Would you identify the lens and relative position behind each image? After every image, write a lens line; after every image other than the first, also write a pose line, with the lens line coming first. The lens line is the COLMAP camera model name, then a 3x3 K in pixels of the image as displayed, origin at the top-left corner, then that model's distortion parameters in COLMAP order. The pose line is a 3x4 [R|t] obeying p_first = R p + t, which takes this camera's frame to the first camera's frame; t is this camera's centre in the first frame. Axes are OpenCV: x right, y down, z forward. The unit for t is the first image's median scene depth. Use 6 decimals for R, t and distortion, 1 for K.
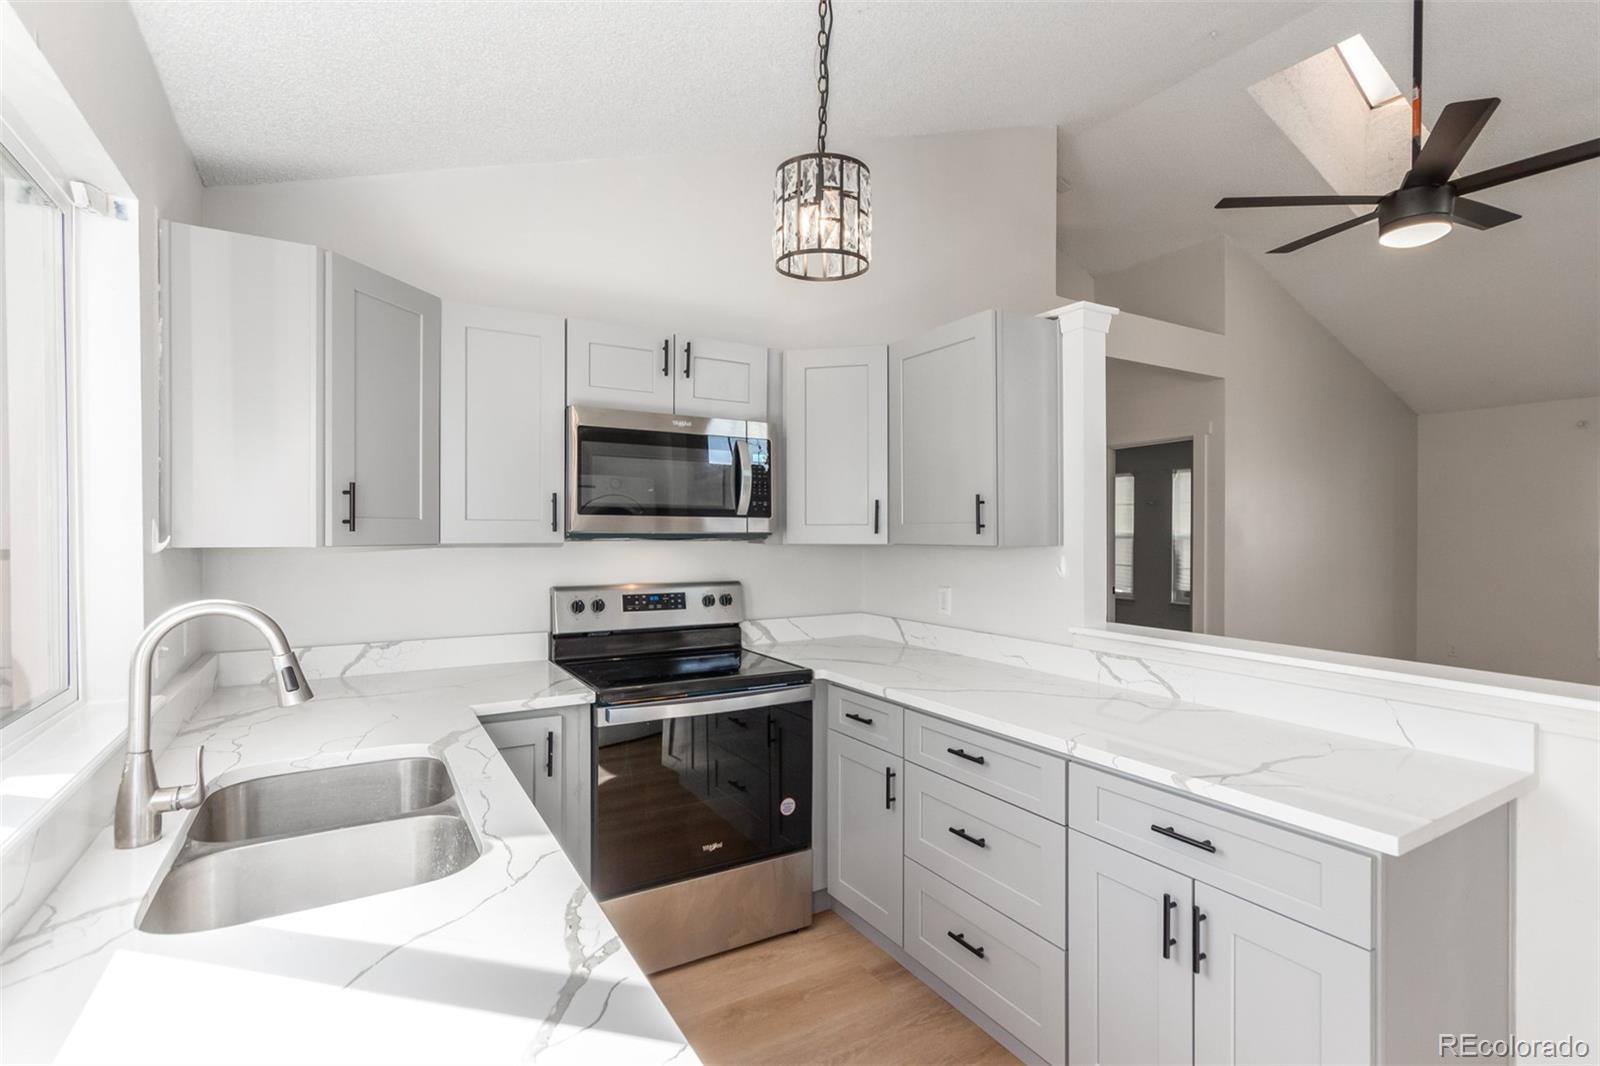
lens RADIAL K [[750.8, 0, 800.0], [0, 750.8, 533.0], [0, 0, 1]] dist [0.001228, 0.000544]
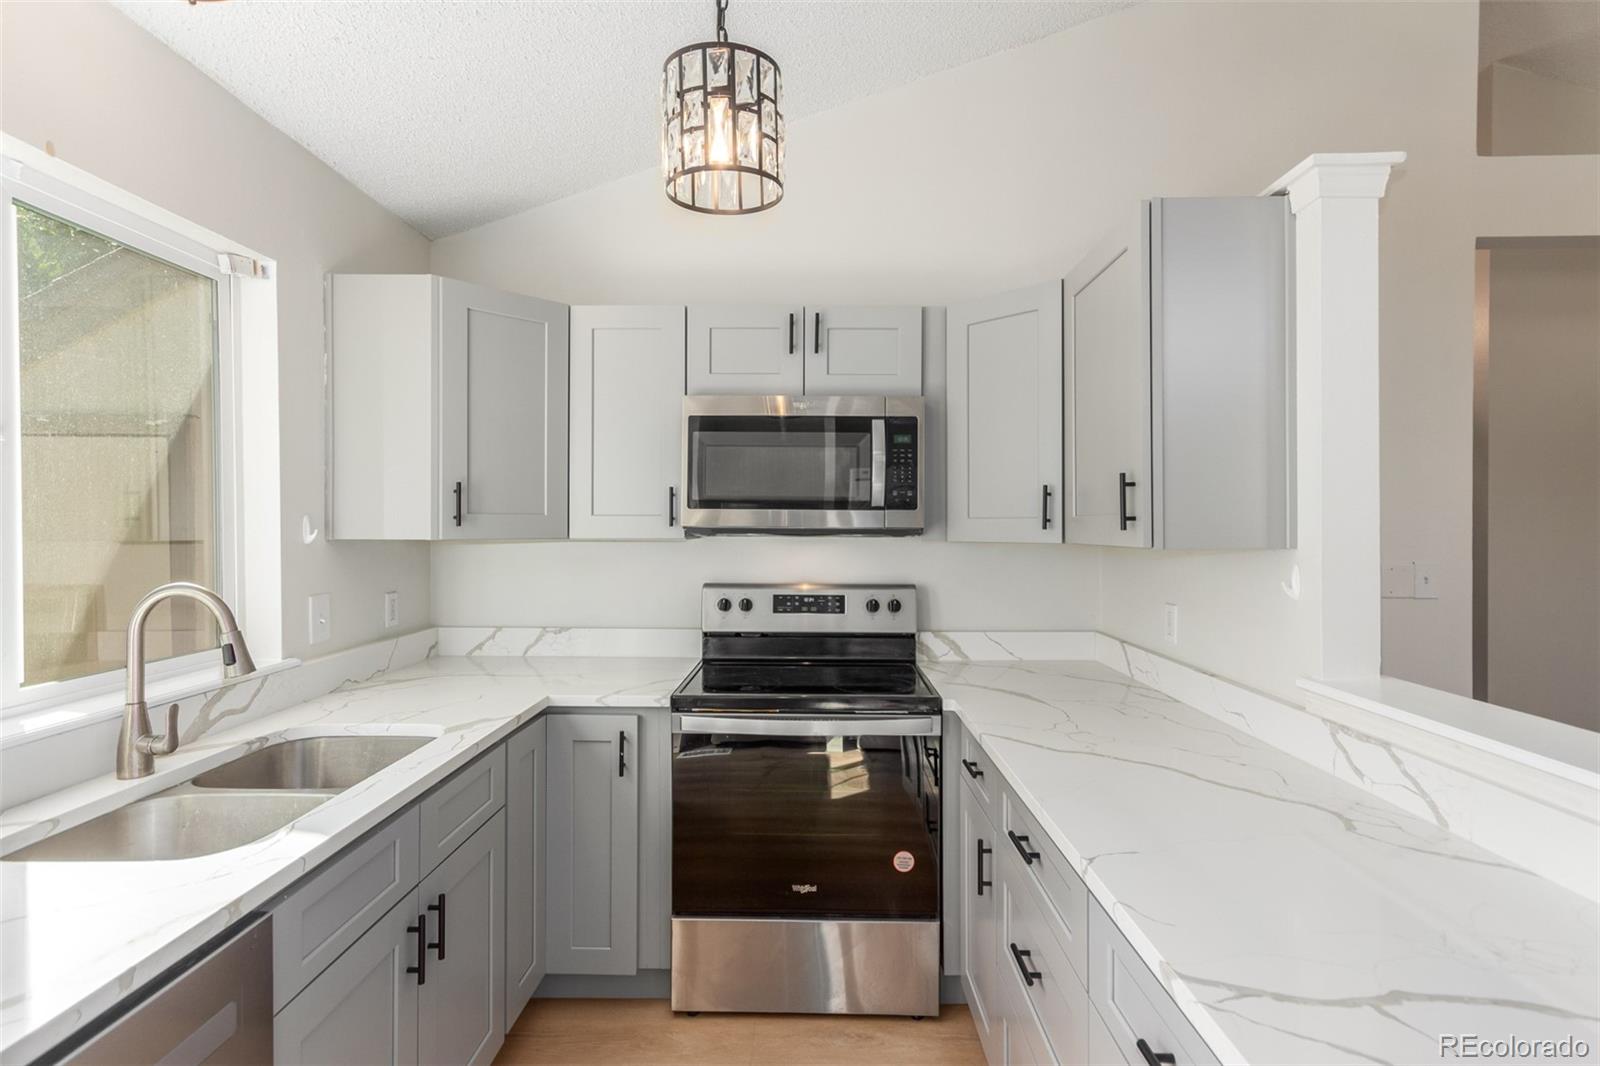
lens RADIAL K [[783.3, 0, 810.4], [0, 783.3, 529.1], [0, 0, 1]] dist [0.008357, 0.001325]
pose [[0.850936, 0.001894, -0.525266, 0.349887], [-0.001524, 0.999998, 0.001135, 0.000090], [0.525268, -0.000166, 0.850937, 0.219301]]
